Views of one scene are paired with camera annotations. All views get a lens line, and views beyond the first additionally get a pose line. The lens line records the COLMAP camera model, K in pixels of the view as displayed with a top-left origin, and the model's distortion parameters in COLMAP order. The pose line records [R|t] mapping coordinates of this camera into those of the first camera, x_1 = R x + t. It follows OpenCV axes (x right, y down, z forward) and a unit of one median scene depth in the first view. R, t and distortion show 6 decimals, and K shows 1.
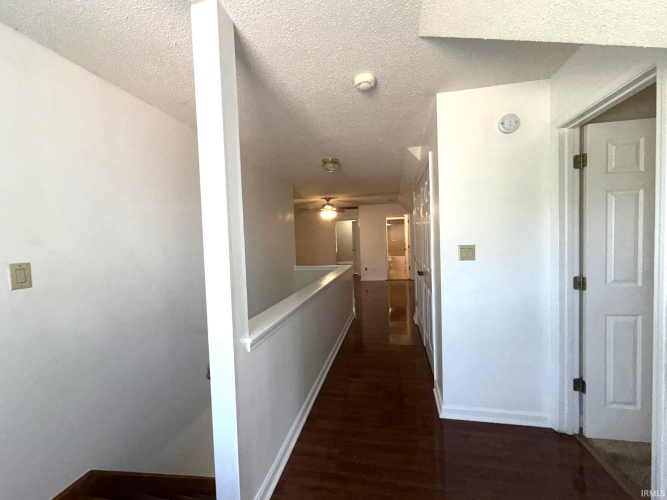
lens RADIAL K [[269.9, 0, 333.5], [0, 269.9, 250.0], [0, 0, 1]] dist [-0.000101, 0.000012]
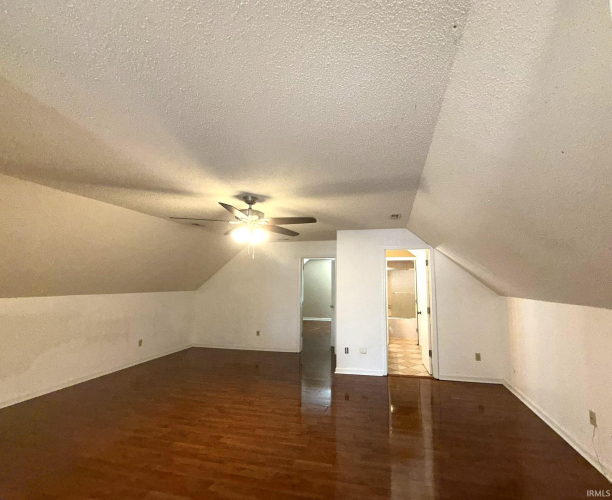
lens RADIAL K [[333.3, 0, 306.0], [0, 333.3, 250.0], [0, 0, 1]] dist [-0.000653, -0.000115]
pose [[0.998466, 0.034567, -0.043248, 0.057760], [-0.040317, 0.989321, -0.140066, -0.024374], [0.037944, 0.141594, 0.989197, 0.296254]]
